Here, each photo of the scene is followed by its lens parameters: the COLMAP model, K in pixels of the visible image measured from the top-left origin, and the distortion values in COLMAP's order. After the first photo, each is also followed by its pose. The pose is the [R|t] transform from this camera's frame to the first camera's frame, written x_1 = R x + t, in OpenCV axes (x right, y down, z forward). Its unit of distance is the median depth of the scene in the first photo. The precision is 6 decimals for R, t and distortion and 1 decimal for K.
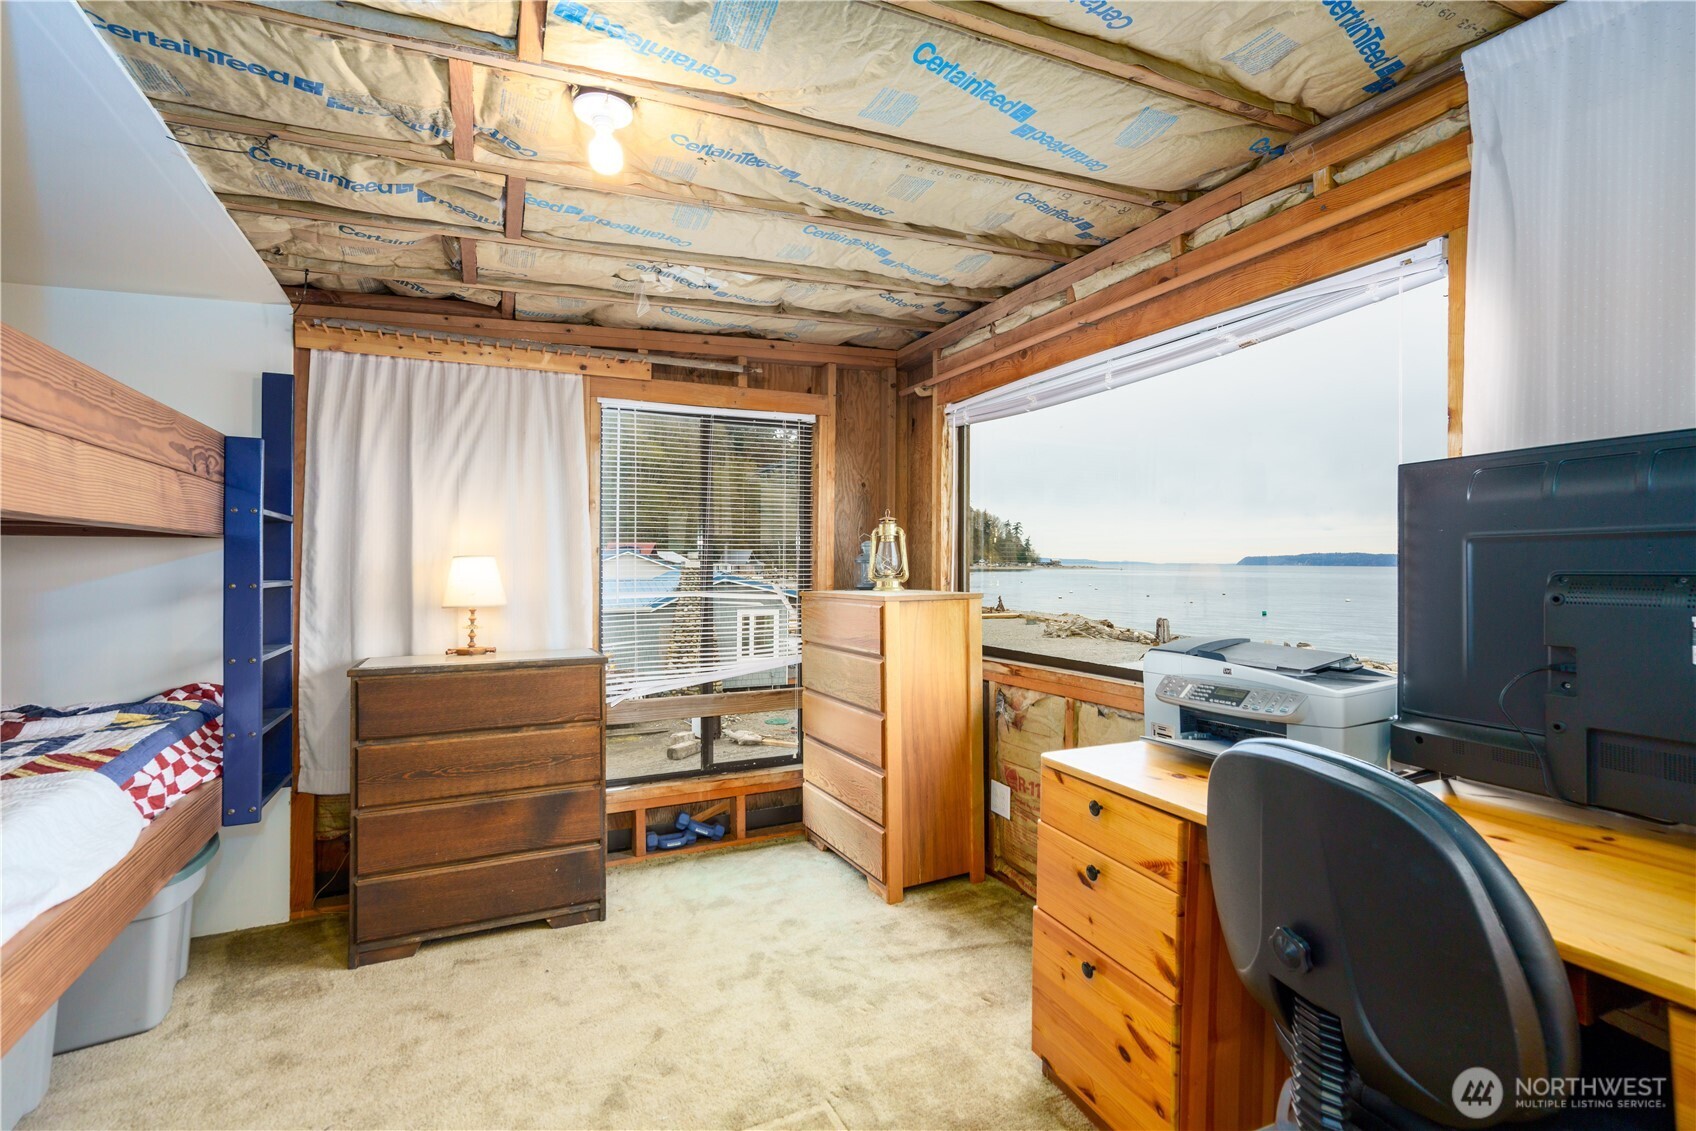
lens RADIAL K [[766.9, 0, 848.0], [0, 766.9, 565.5], [0, 0, 1]] dist [0.003019, 0.000232]
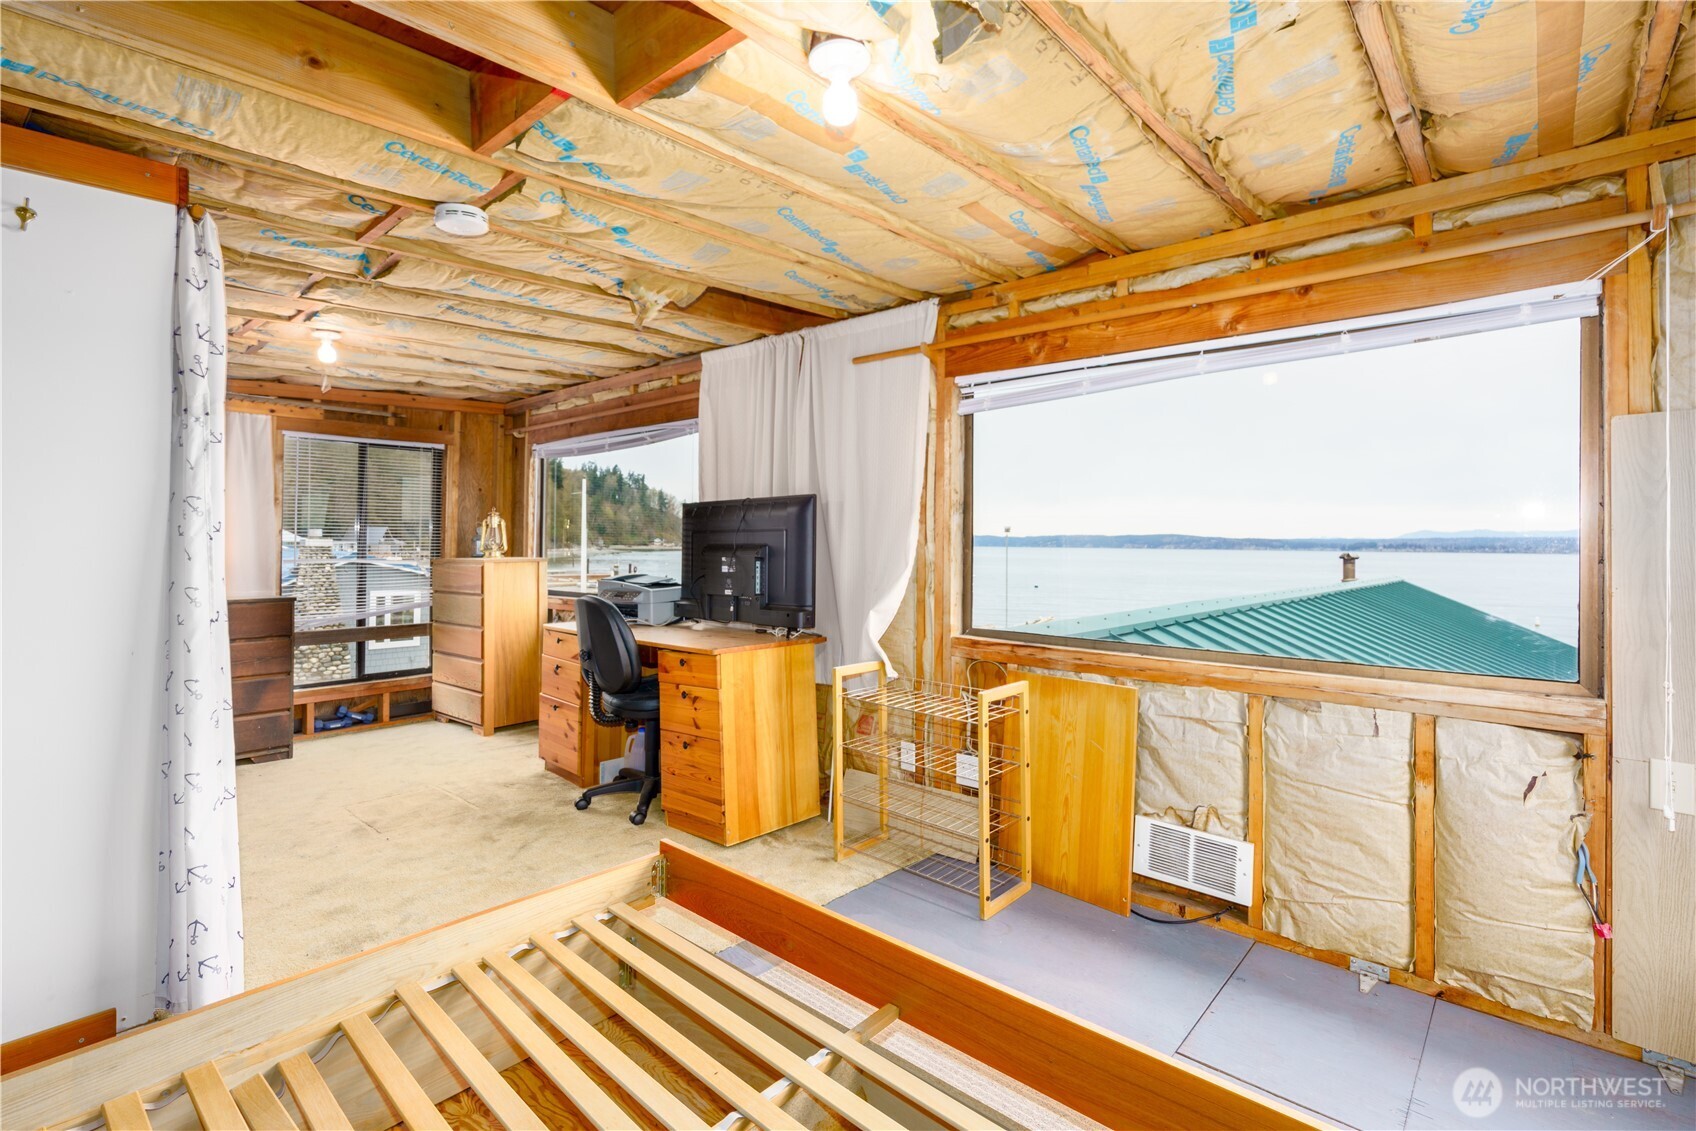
lens RADIAL K [[778.0, 0, 837.9], [0, 778.0, 529.6], [0, 0, 1]] dist [-0.002122, -0.000121]
pose [[0.921180, 0.009798, 0.389014, 0.085427], [-0.001926, 0.999786, -0.020621, 0.005510], [-0.389133, 0.018246, 0.921001, -0.799002]]
